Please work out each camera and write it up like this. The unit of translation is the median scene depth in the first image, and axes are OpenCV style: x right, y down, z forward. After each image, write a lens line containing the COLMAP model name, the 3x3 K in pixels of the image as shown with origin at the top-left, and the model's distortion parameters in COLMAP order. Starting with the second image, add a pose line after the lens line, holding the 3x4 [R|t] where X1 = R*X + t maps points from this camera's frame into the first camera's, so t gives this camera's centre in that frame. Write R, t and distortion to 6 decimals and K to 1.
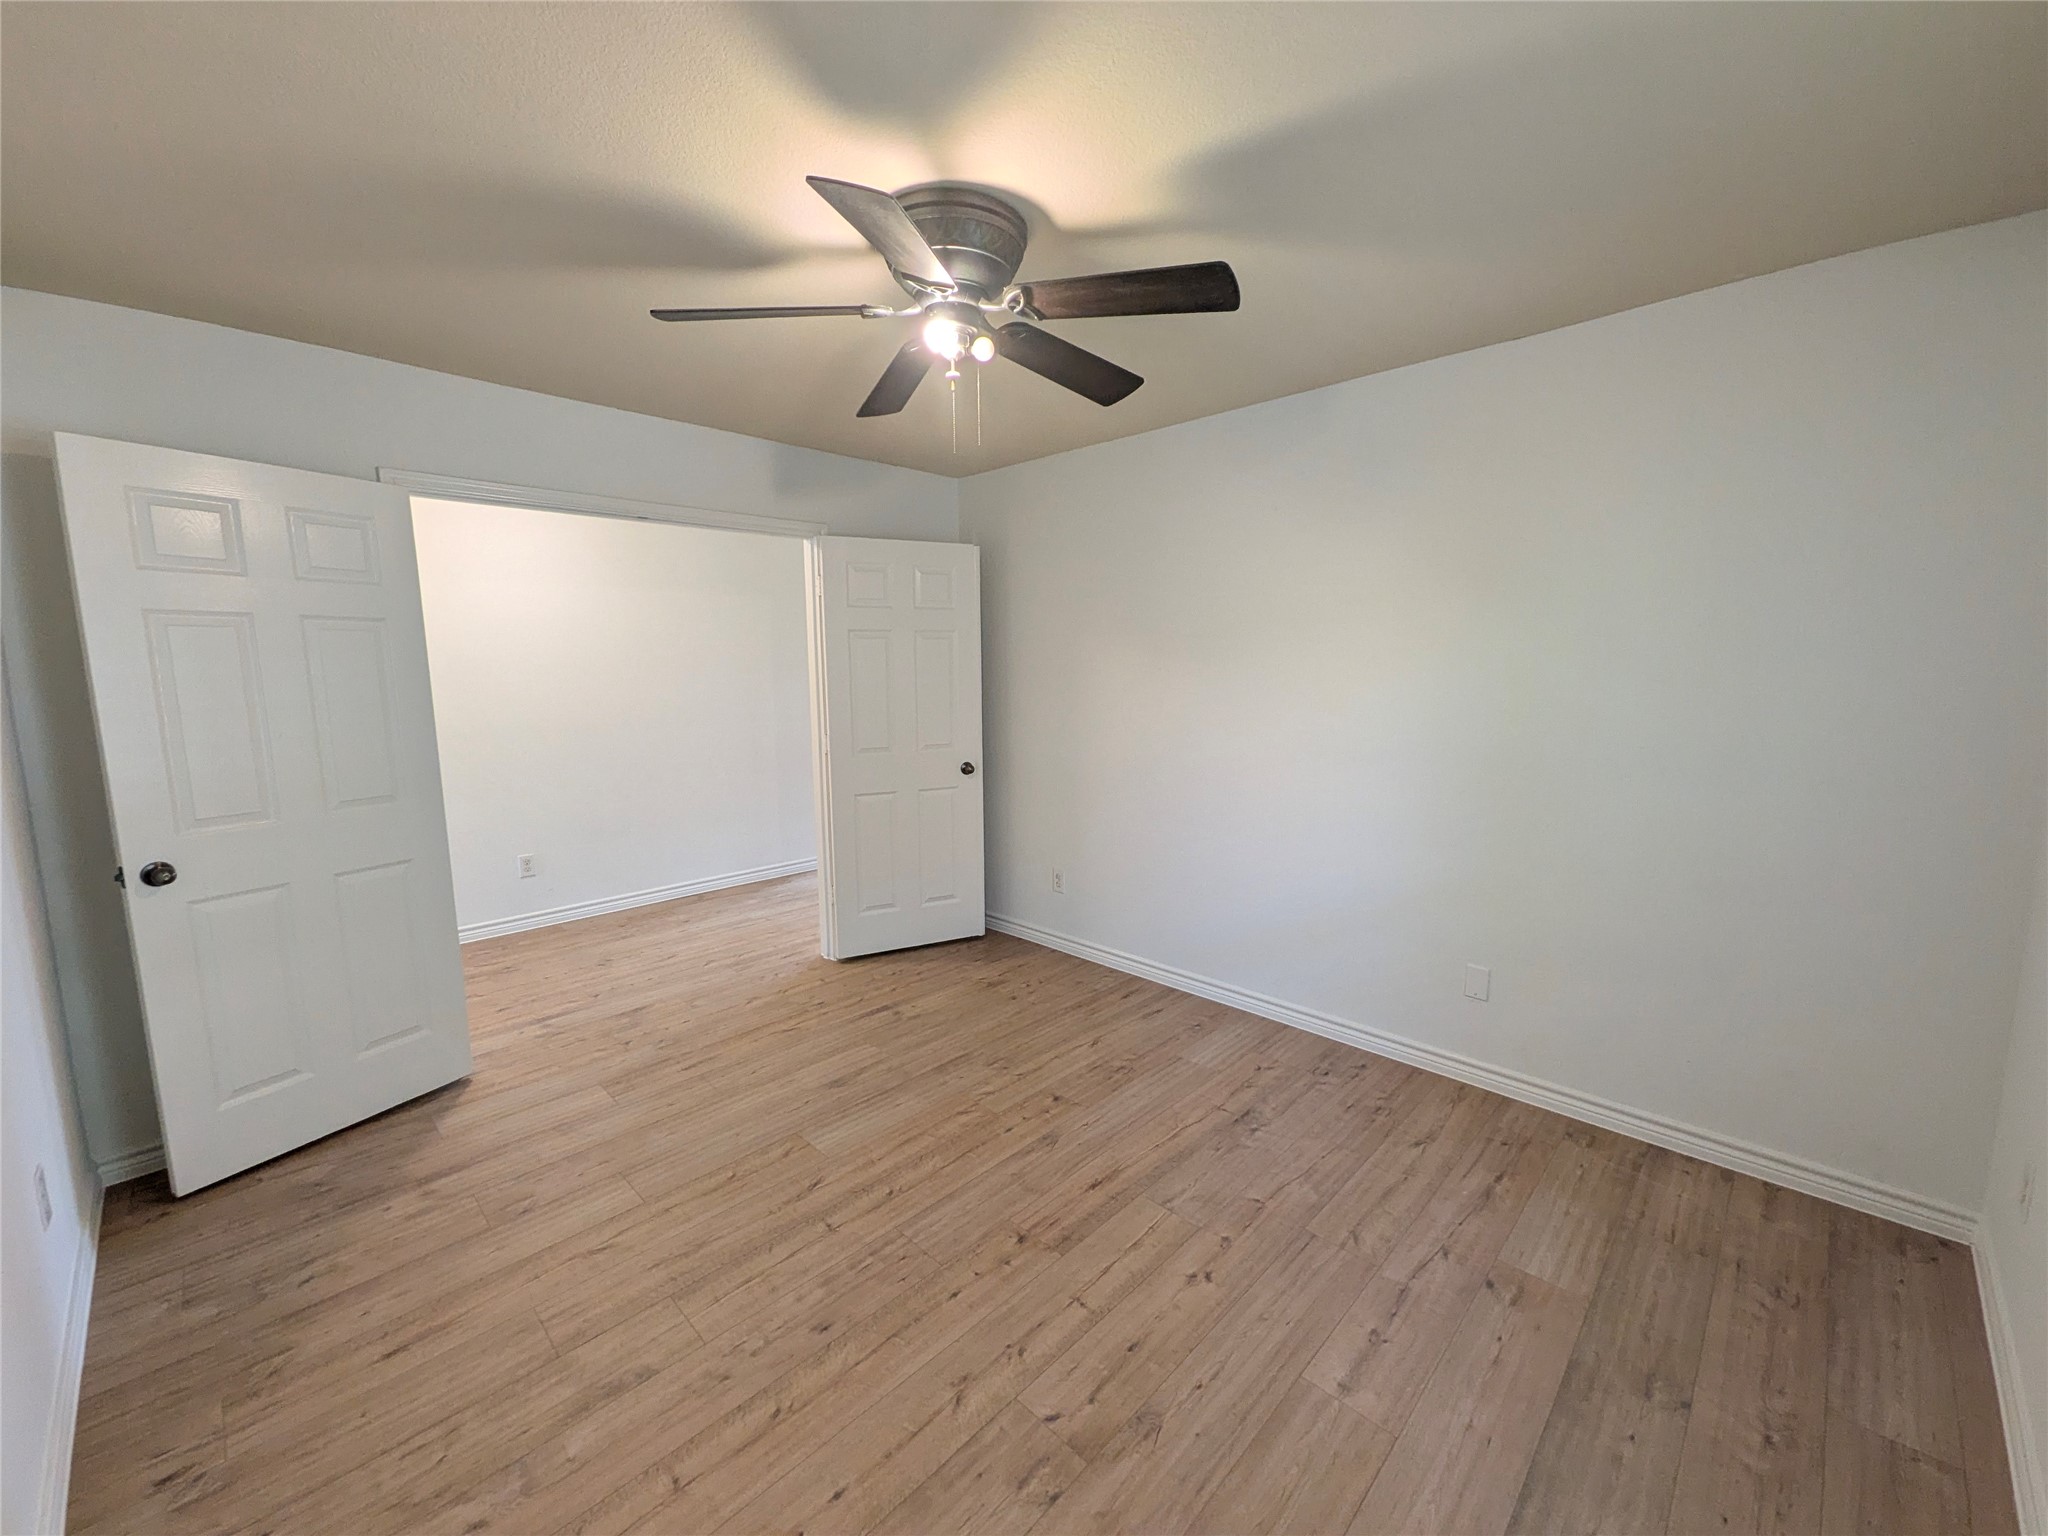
lens RADIAL K [[807.9, 0, 1025.3], [0, 807.9, 769.9], [0, 0, 1]] dist [0.002220, -0.000348]
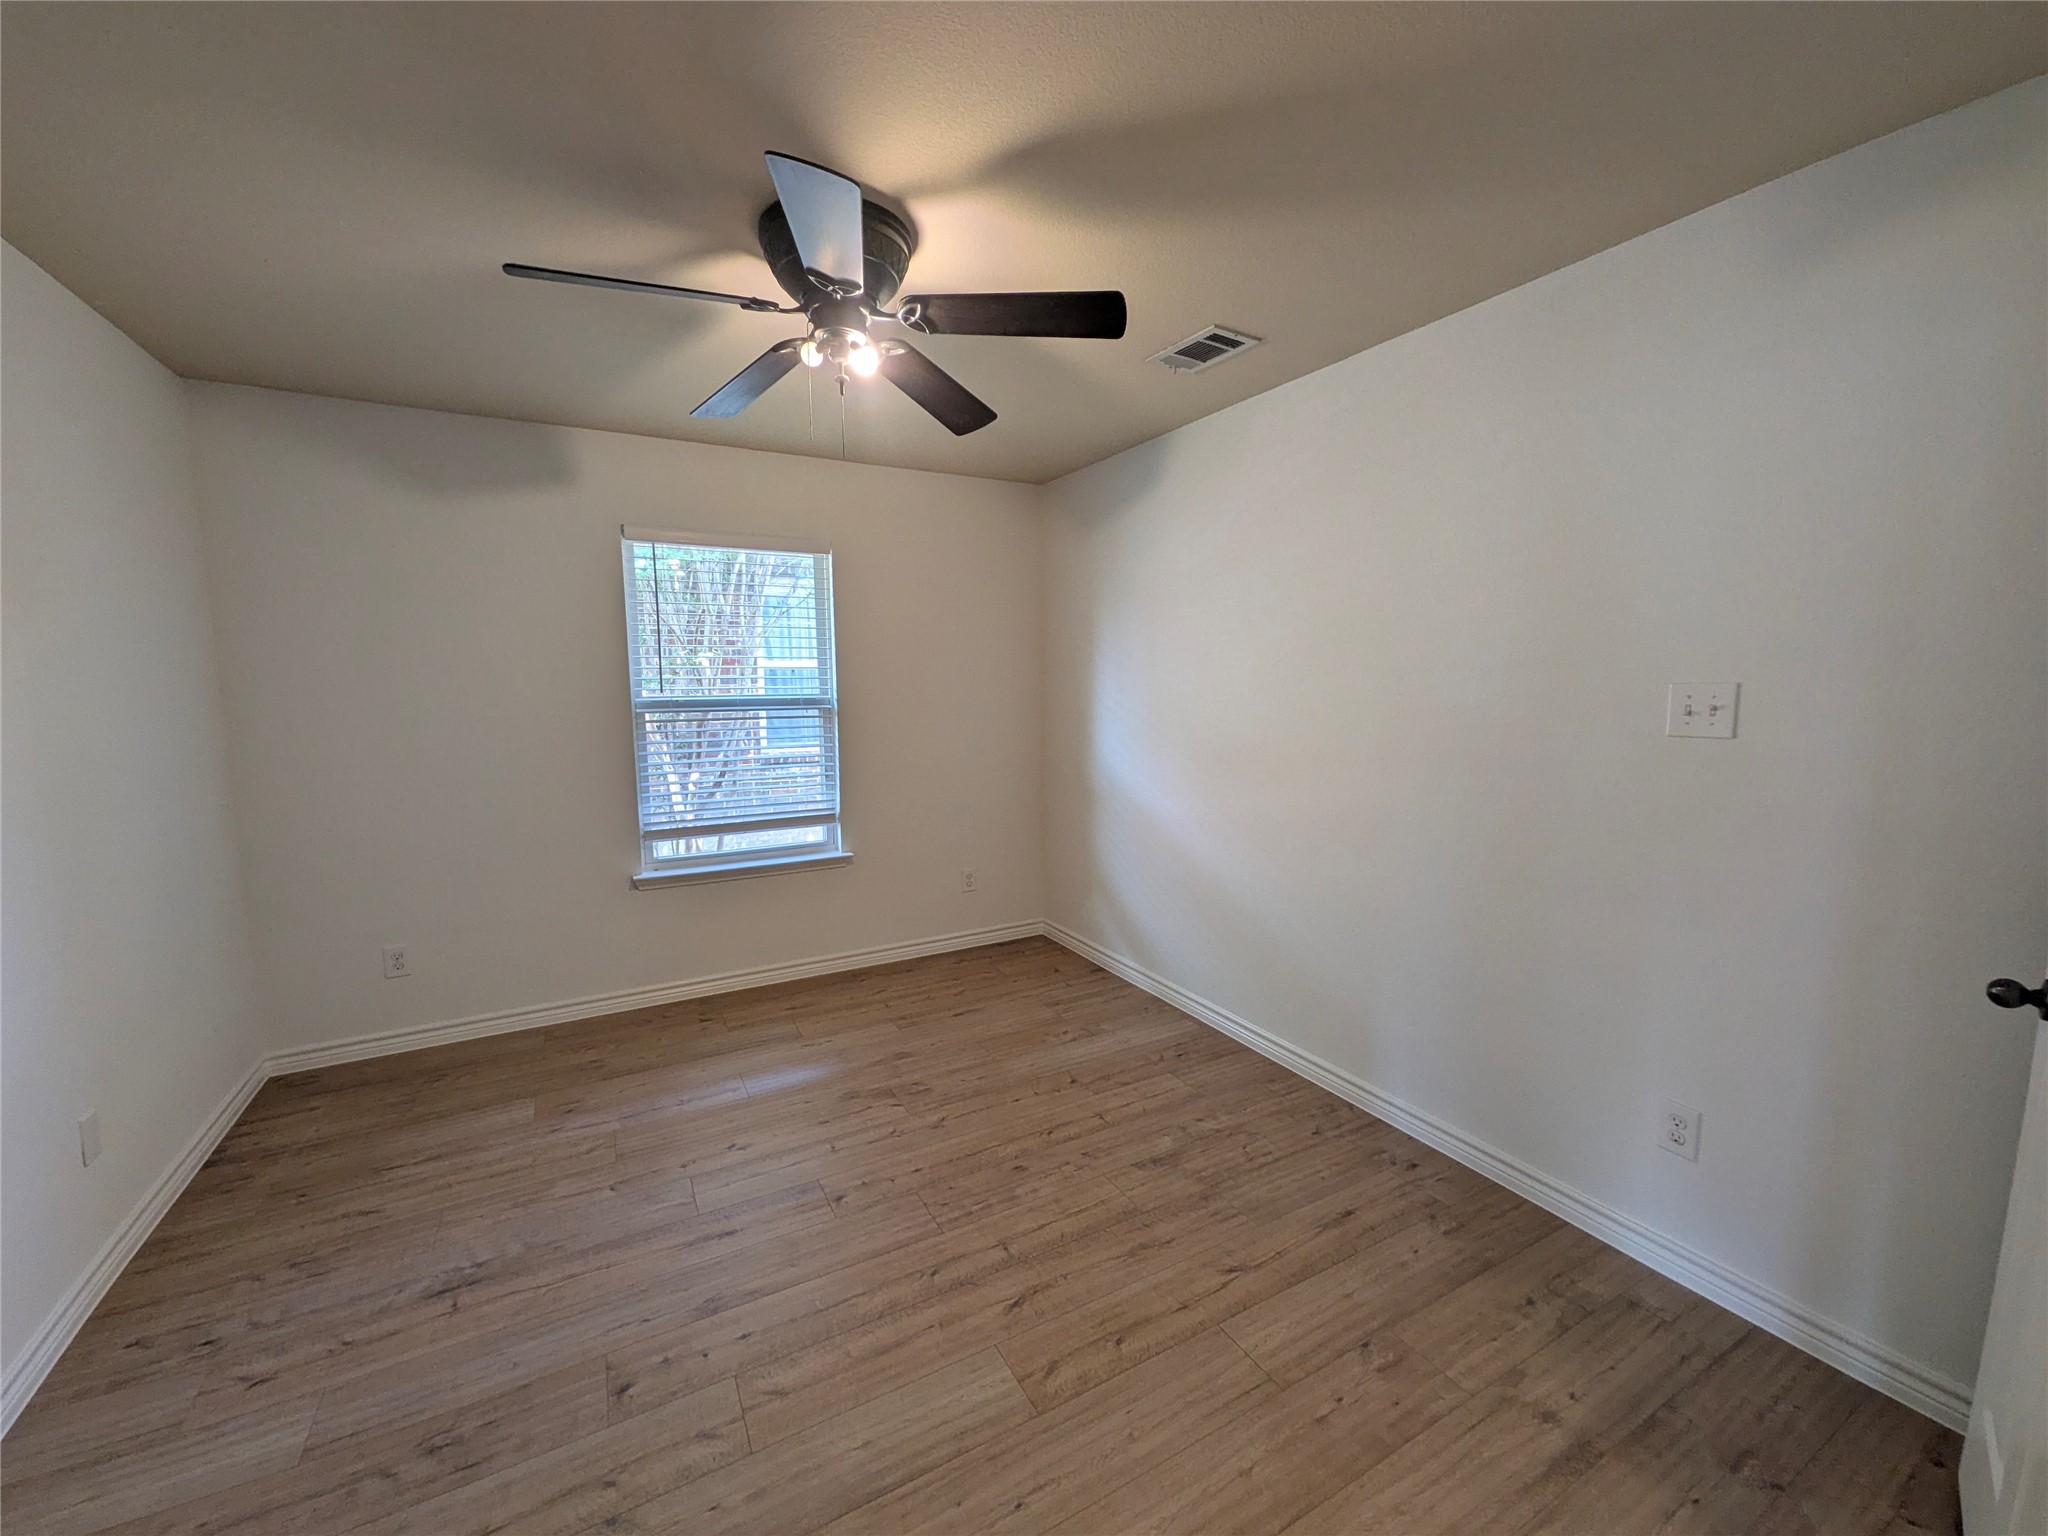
lens RADIAL K [[807.9, 0, 1025.3], [0, 807.9, 769.9], [0, 0, 1]] dist [0.002220, -0.000348]
pose [[-0.958154, -0.016728, 0.285763, -0.548636], [0.052289, 0.971266, 0.232180, -0.221118], [-0.281436, 0.237407, -0.929748, 1.811134]]
